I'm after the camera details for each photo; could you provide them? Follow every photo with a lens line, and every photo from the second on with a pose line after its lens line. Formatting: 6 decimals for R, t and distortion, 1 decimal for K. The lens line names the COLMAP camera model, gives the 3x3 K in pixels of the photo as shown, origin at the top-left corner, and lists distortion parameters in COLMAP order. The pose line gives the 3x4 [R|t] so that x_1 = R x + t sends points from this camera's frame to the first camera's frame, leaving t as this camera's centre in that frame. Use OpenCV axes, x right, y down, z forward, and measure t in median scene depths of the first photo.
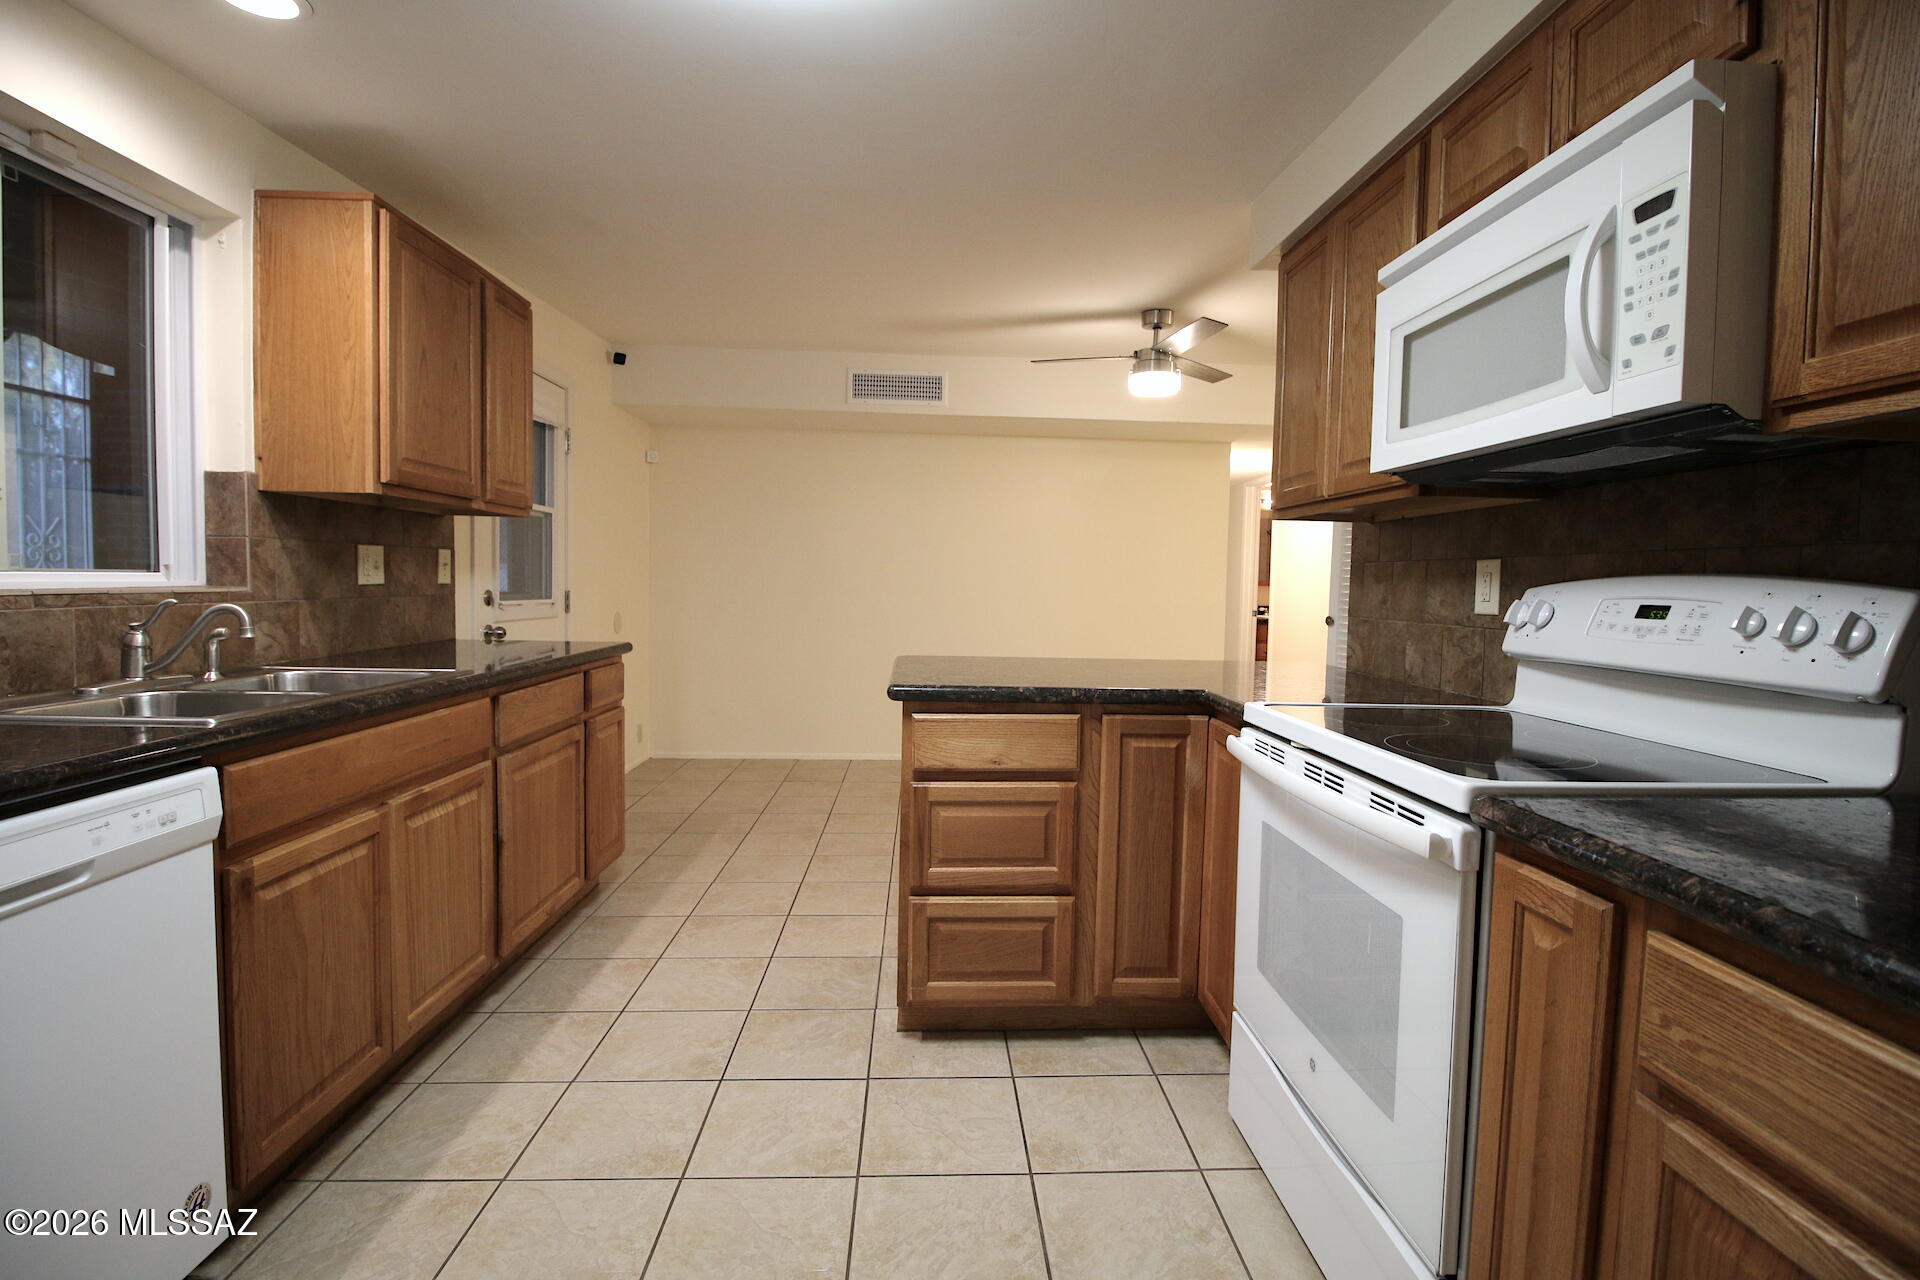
lens RADIAL K [[883.5, 0, 967.7], [0, 883.5, 630.1], [0, 0, 1]] dist [0.000307, -0.012908]
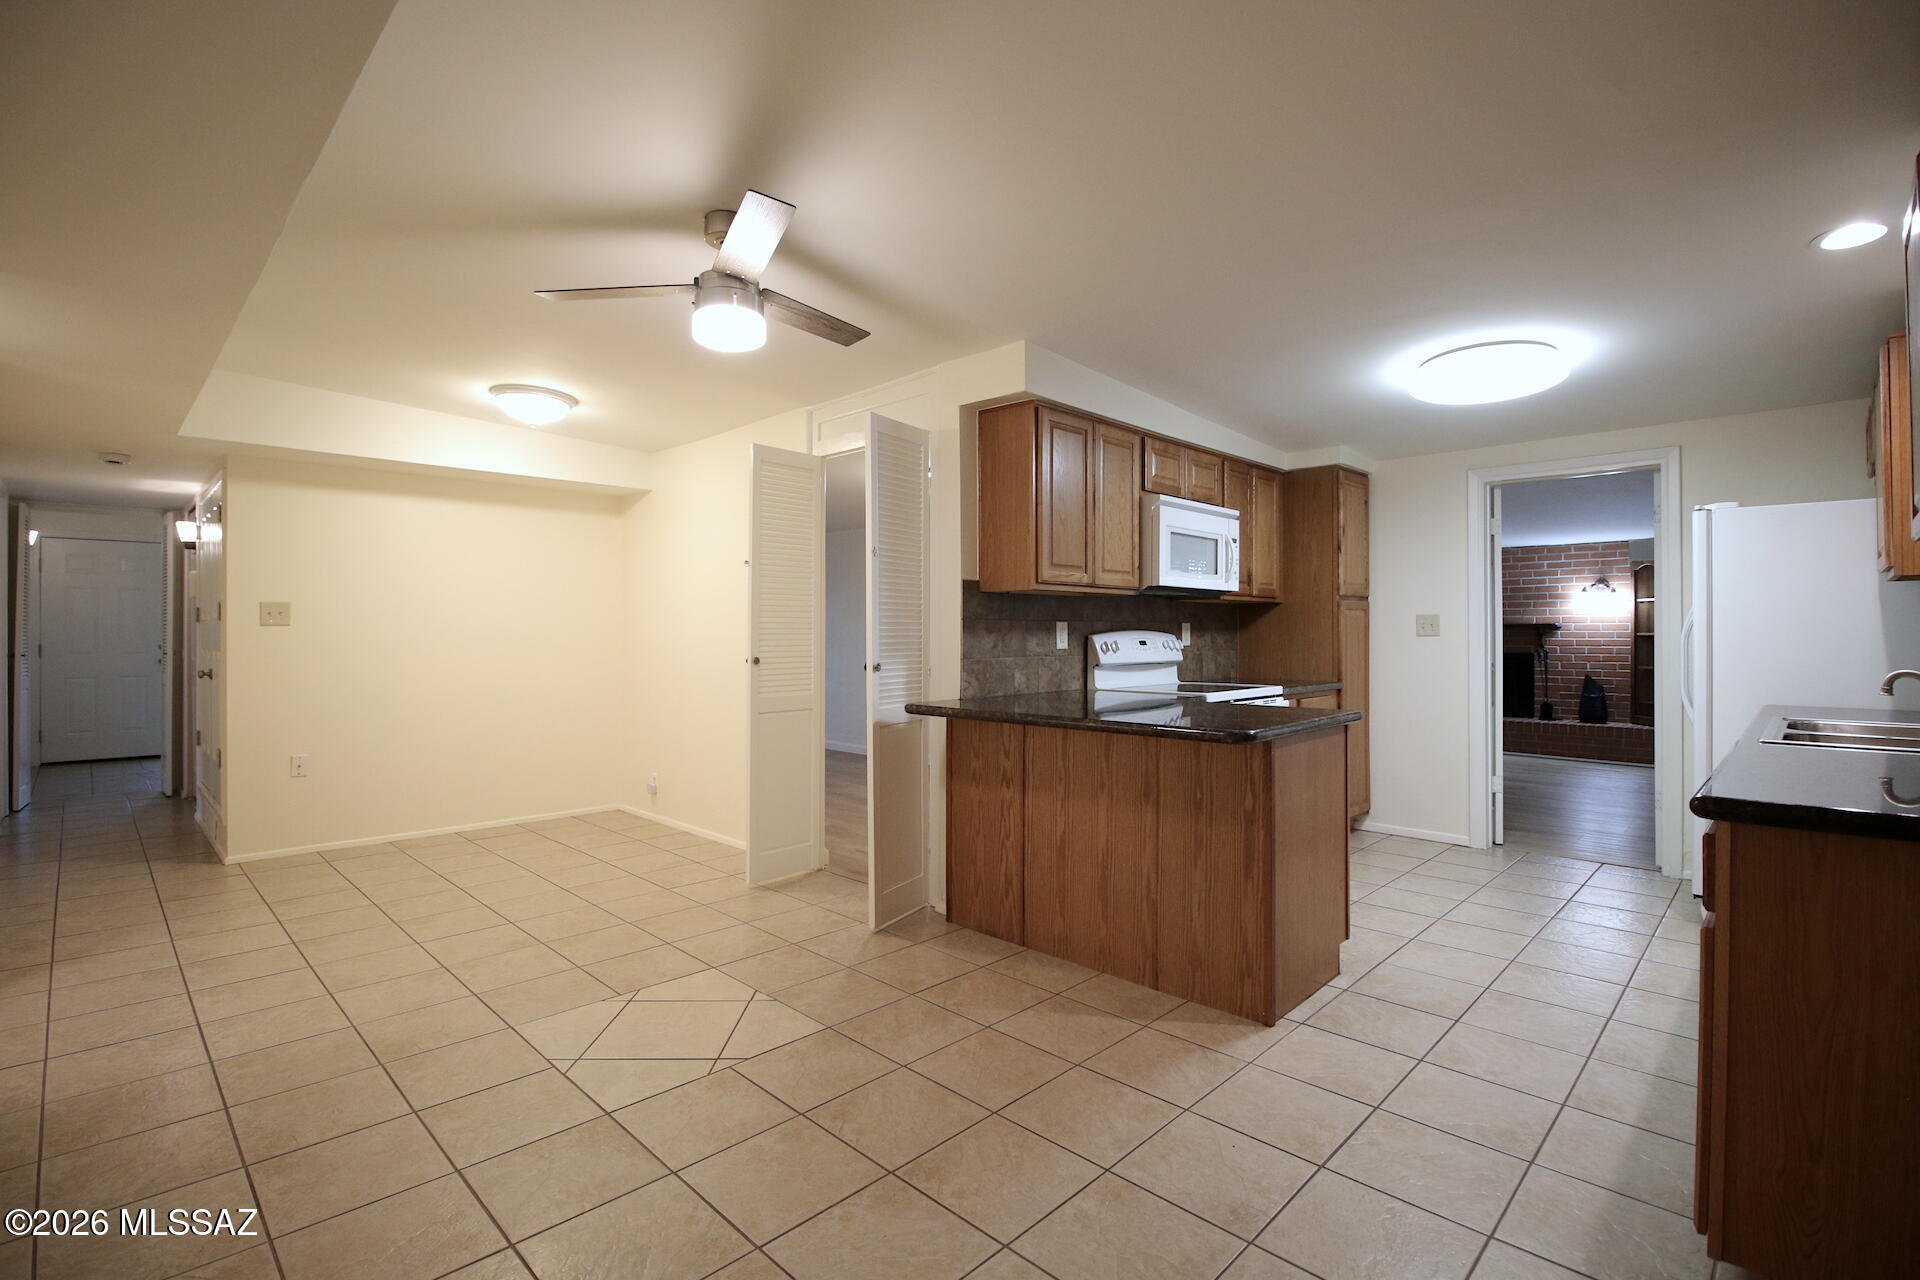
lens RADIAL K [[883.5, 0, 967.7], [0, 883.5, 630.1], [0, 0, 1]] dist [0.000307, -0.012908]
pose [[-0.683372, -0.019417, 0.729812, -0.653883], [0.024990, 0.998438, 0.049963, -0.149970], [-0.729643, 0.052381, -0.681820, 2.277150]]
